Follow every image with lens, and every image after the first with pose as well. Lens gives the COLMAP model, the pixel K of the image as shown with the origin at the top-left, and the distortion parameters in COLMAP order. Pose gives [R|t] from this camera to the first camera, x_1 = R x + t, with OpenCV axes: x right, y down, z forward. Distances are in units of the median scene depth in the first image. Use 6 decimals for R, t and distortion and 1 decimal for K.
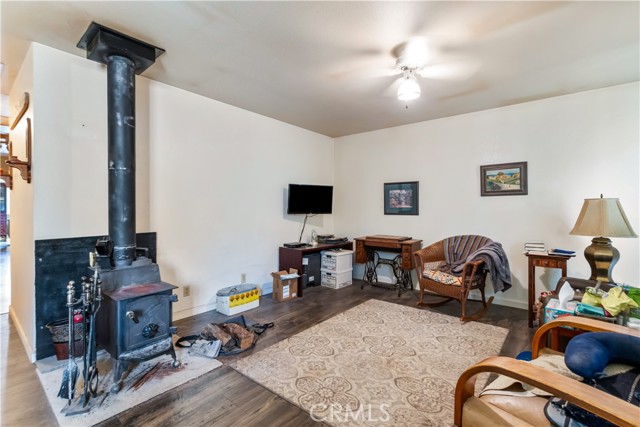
lens RADIAL K [[295.0, 0, 319.5], [0, 295.0, 210.1], [0, 0, 1]] dist [0.002071, 0.000748]
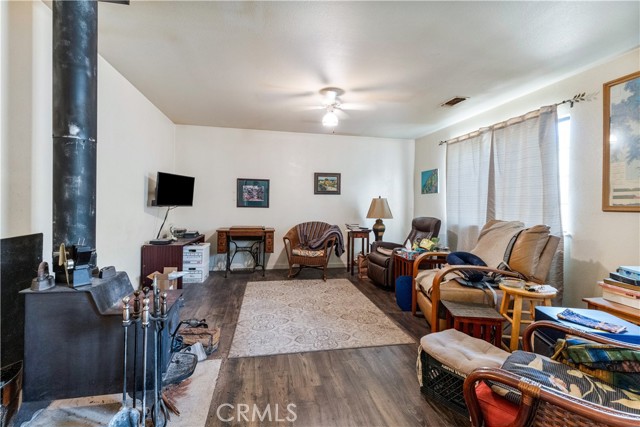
lens RADIAL K [[295.0, 0, 321.0], [0, 295.0, 207.9], [0, 0, 1]] dist [0.002071, 0.000748]
pose [[0.631150, -0.001488, 0.775659, -0.535431], [-0.011100, 0.999878, 0.010950, 0.003061], [-0.775581, -0.015521, 0.631057, 0.082287]]
